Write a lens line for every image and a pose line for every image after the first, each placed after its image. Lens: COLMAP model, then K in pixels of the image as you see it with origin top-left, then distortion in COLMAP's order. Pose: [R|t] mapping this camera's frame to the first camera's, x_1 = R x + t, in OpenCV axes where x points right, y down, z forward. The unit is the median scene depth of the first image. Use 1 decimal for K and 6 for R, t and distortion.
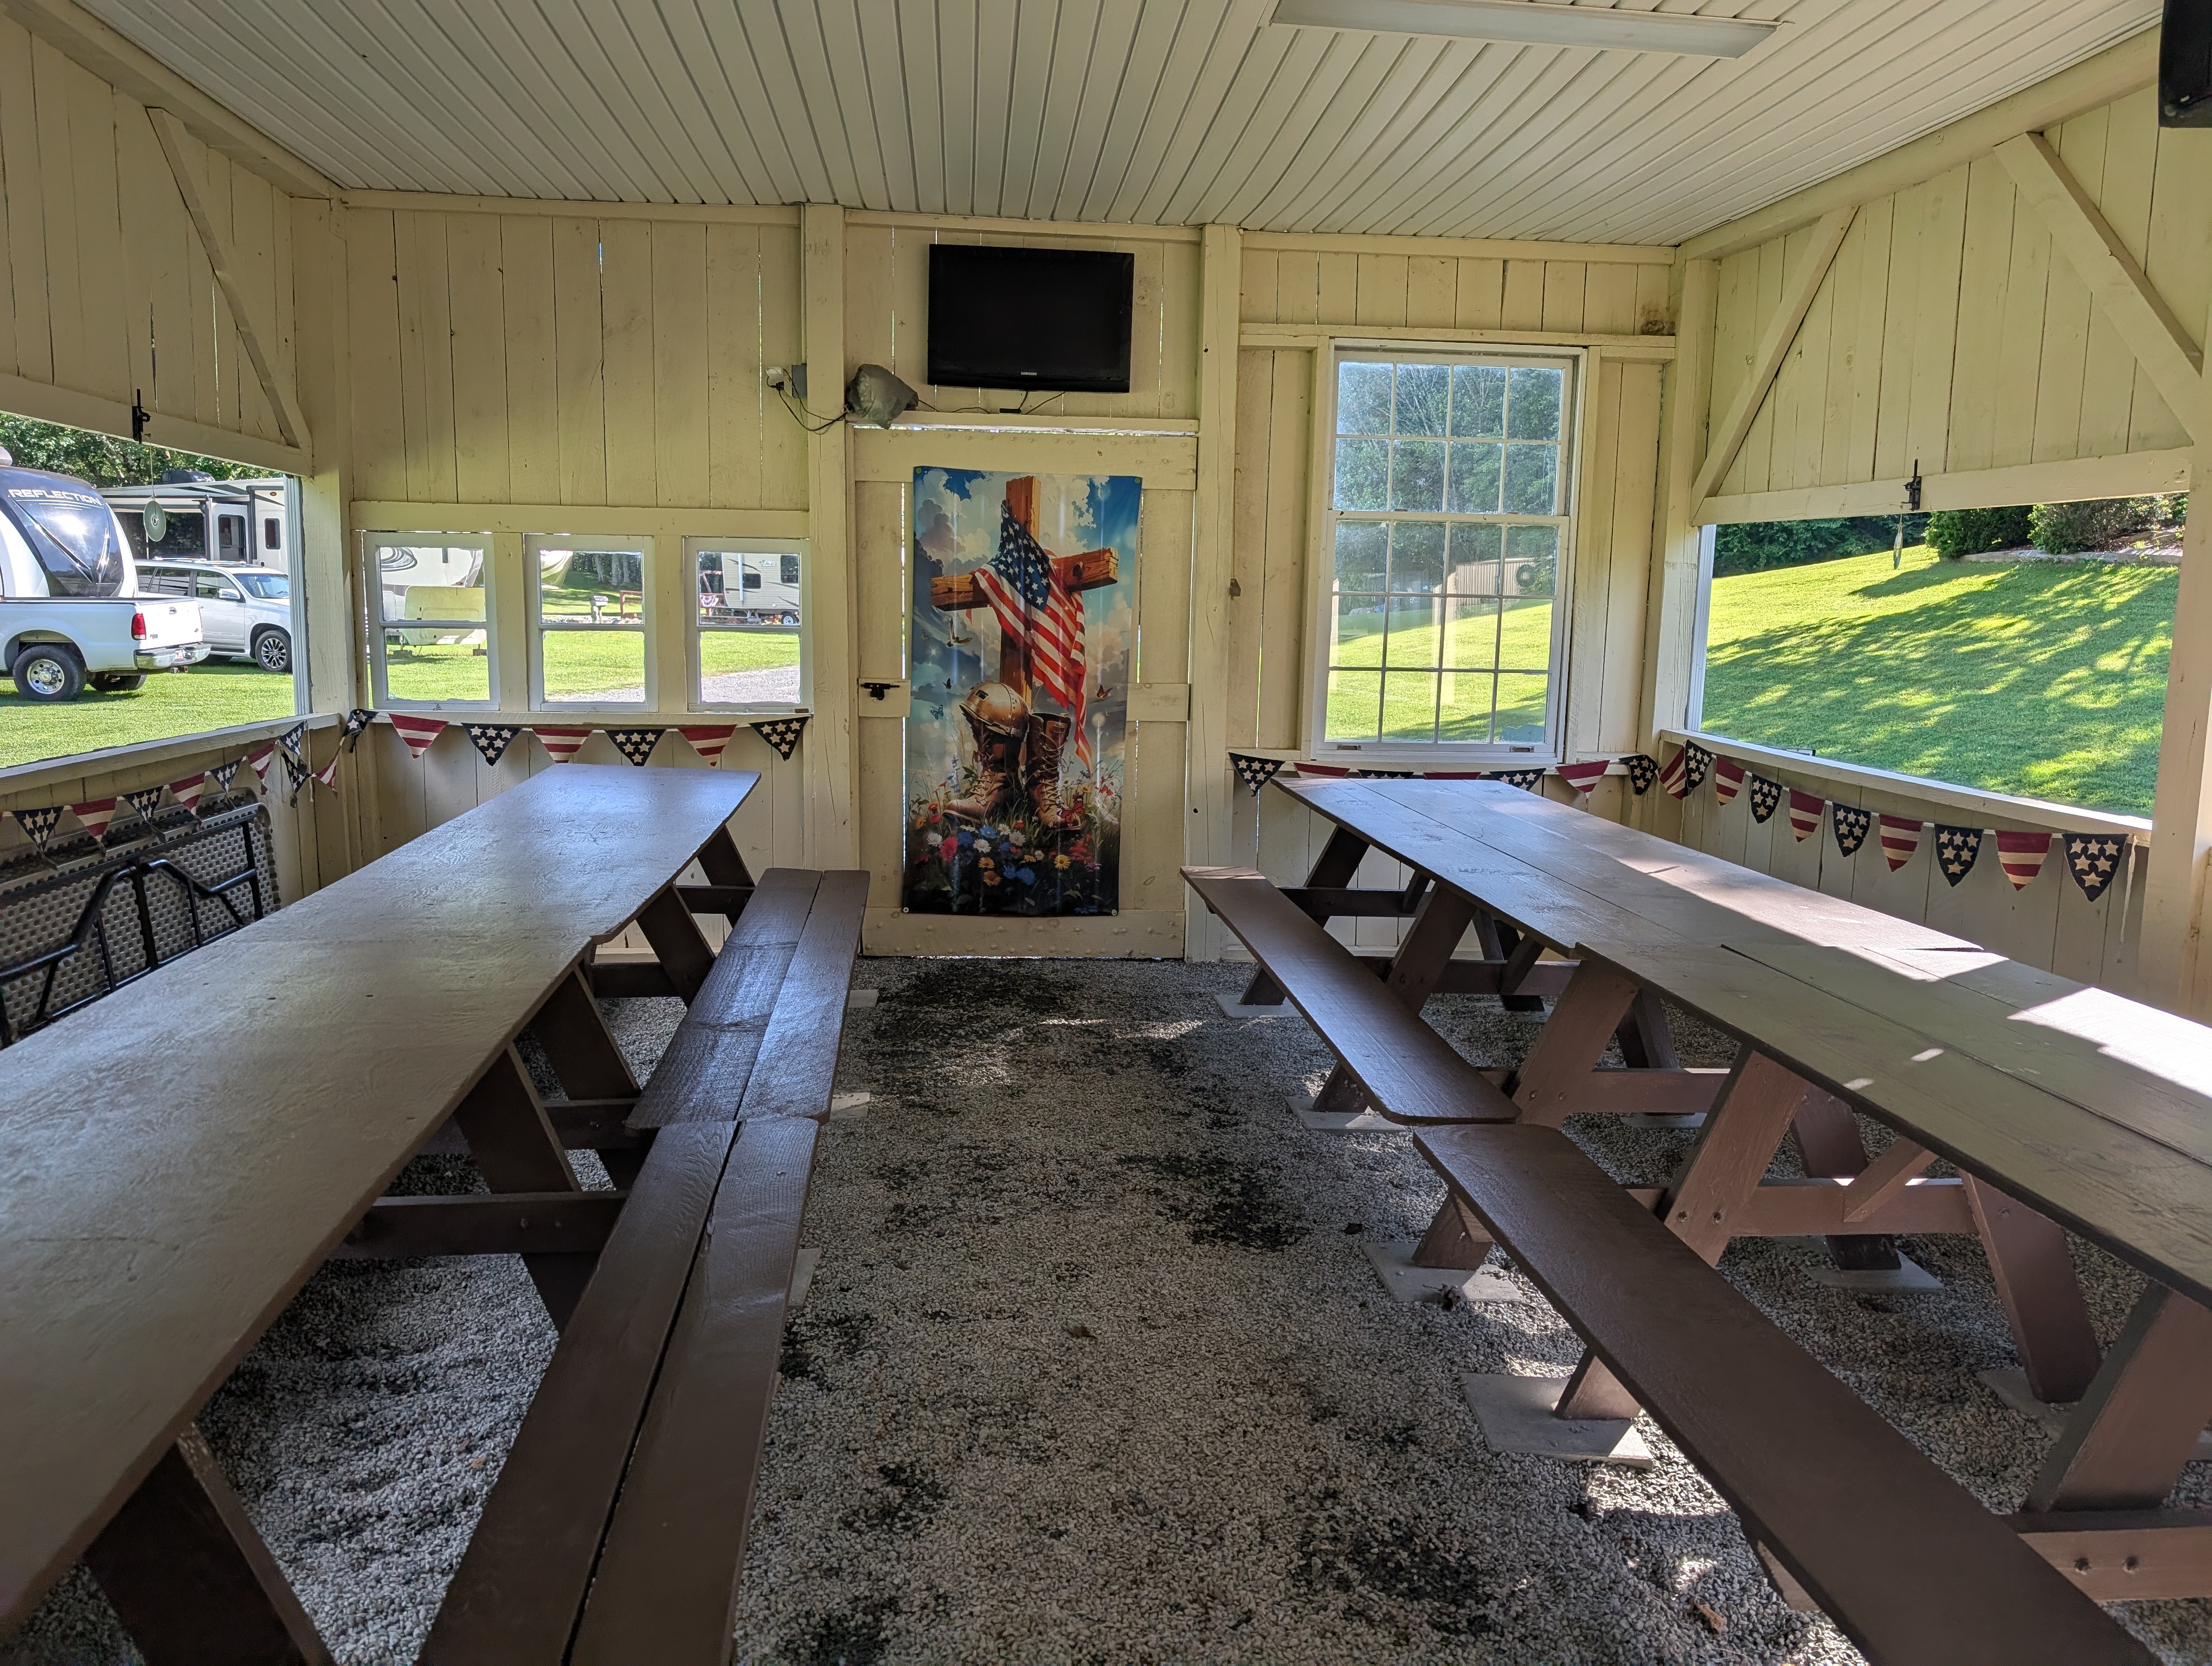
lens RADIAL K [[1556.8, 0, 1122.5], [0, 1556.8, 897.0], [0, 0, 1]] dist [0.001419, -0.004213]
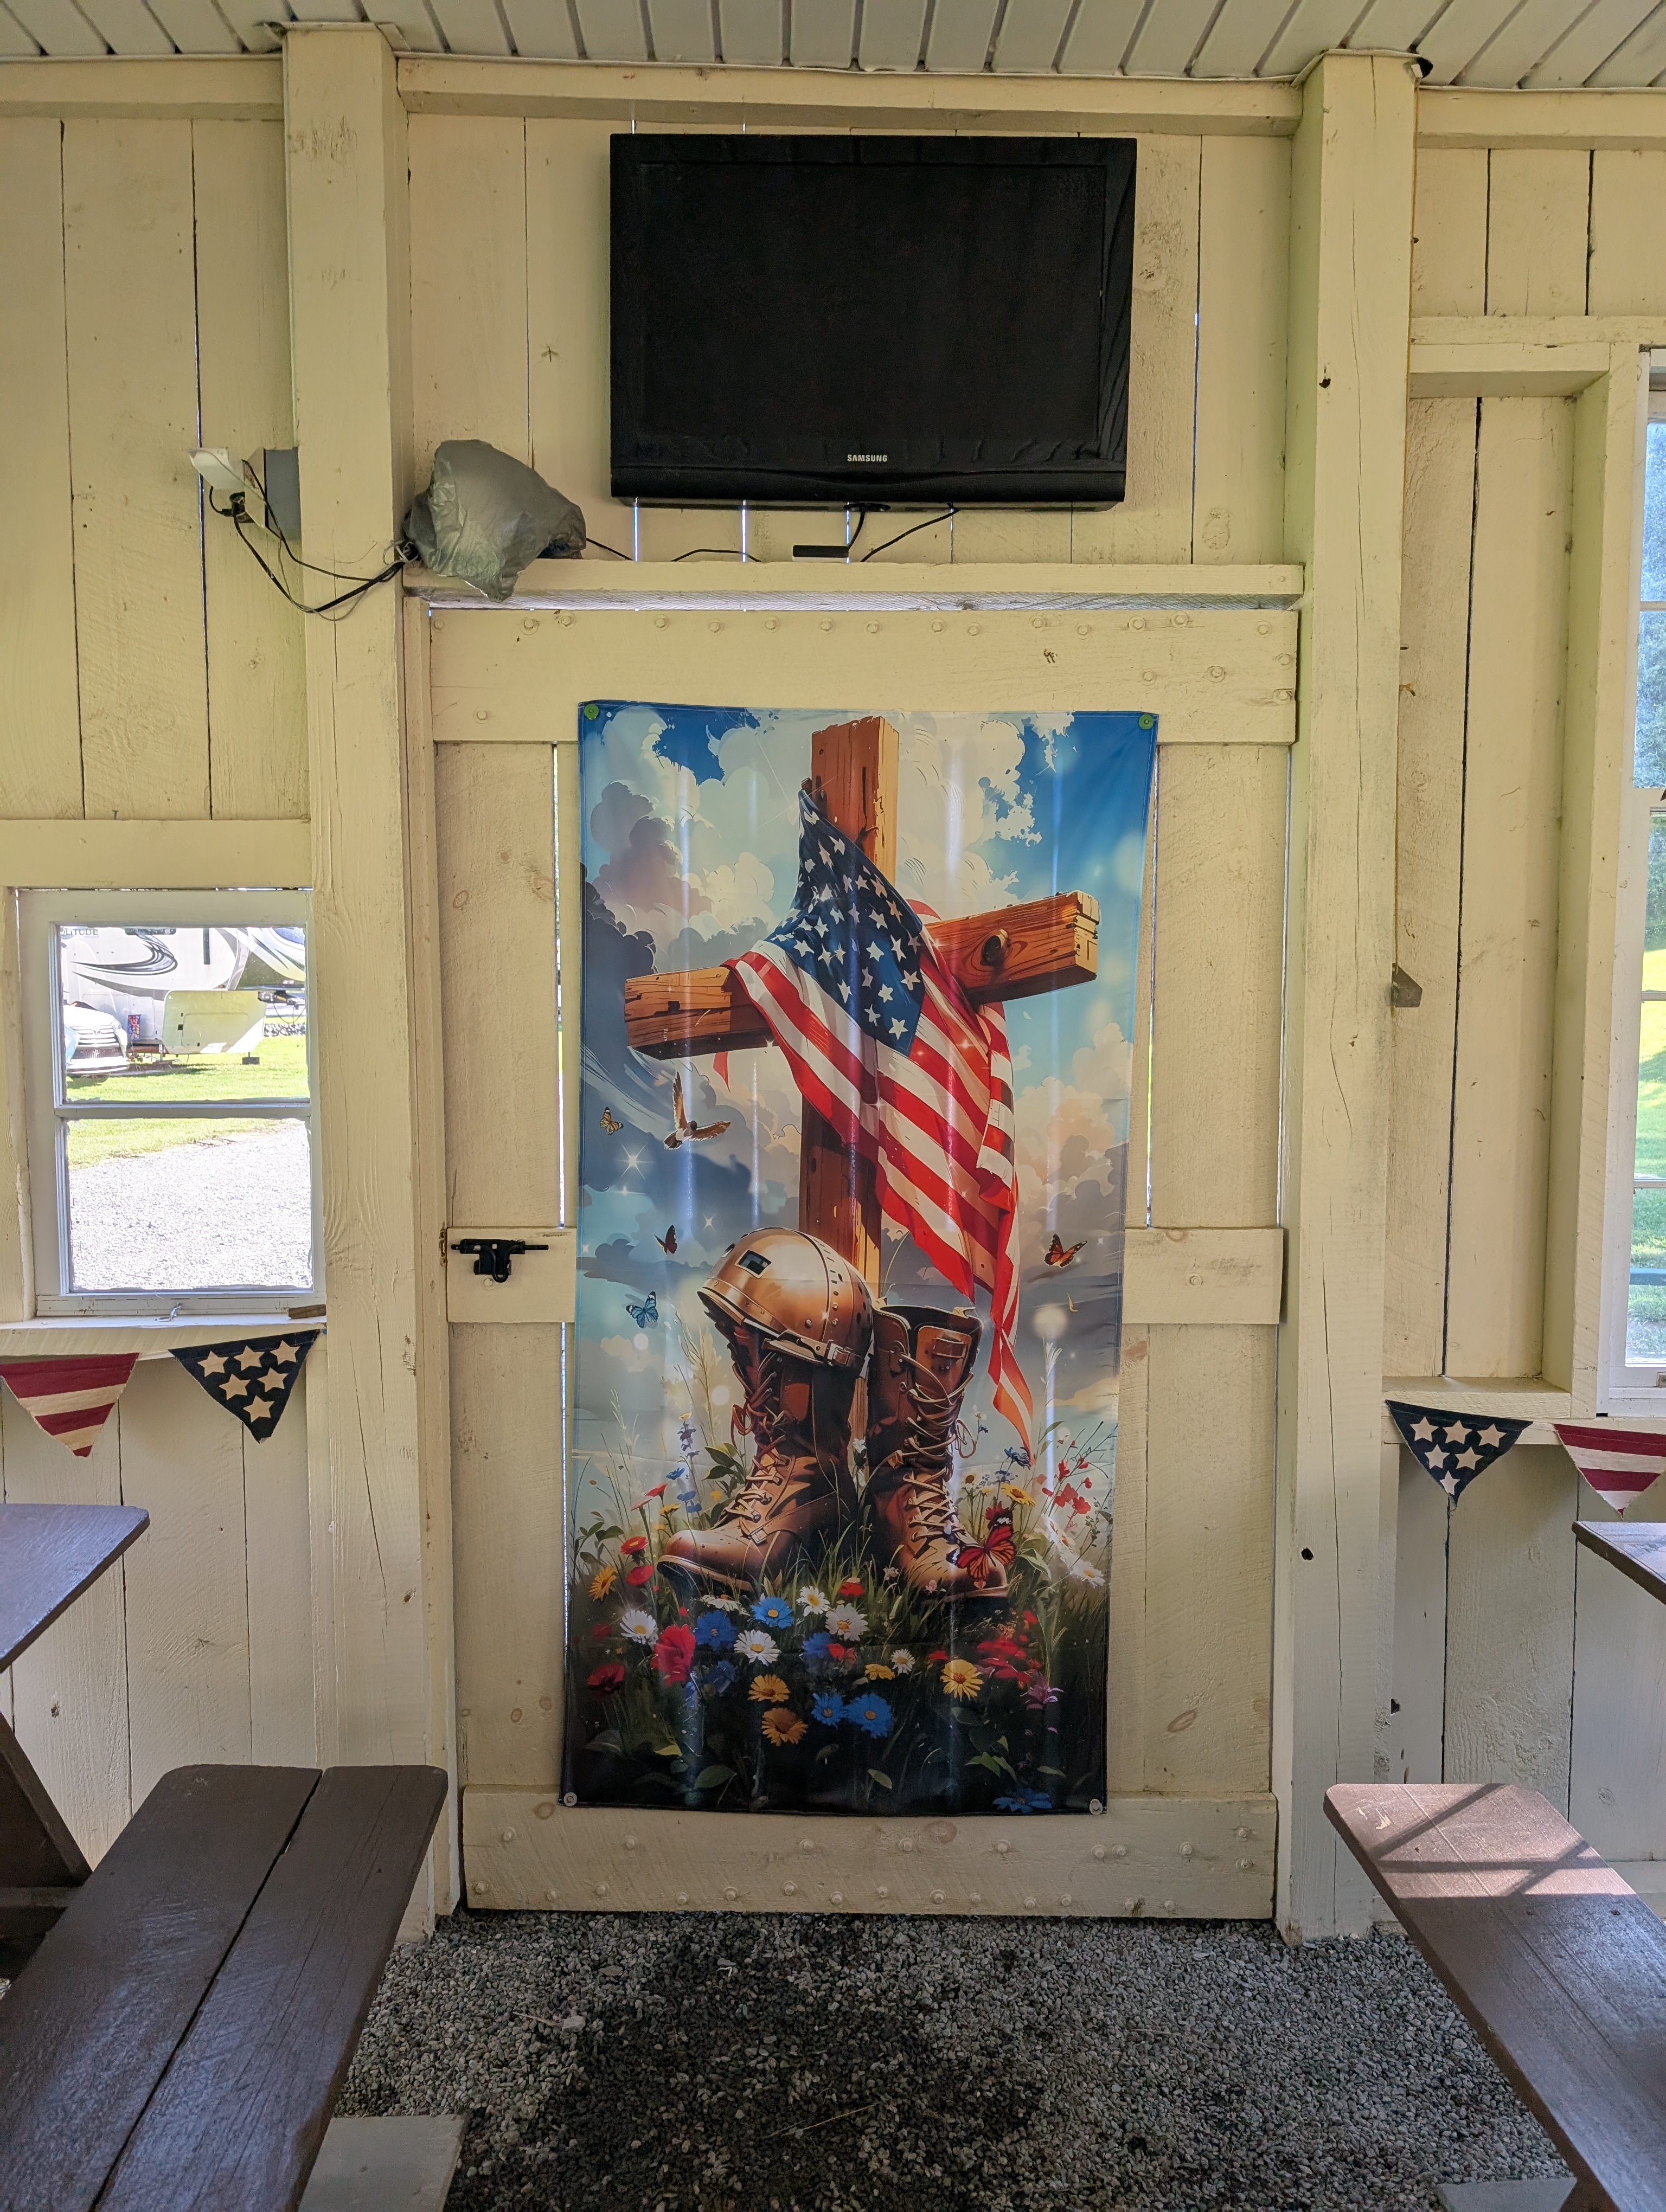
lens RADIAL K [[1556.8, 0, 828.5], [0, 1556.8, 1107.3], [0, 0, 1]] dist [0.001419, -0.004213]
pose [[0.997325, -0.015961, -0.071333, -0.042907], [0.007958, 0.993777, -0.111108, -0.125980], [0.072662, 0.110243, 0.991245, 0.606286]]
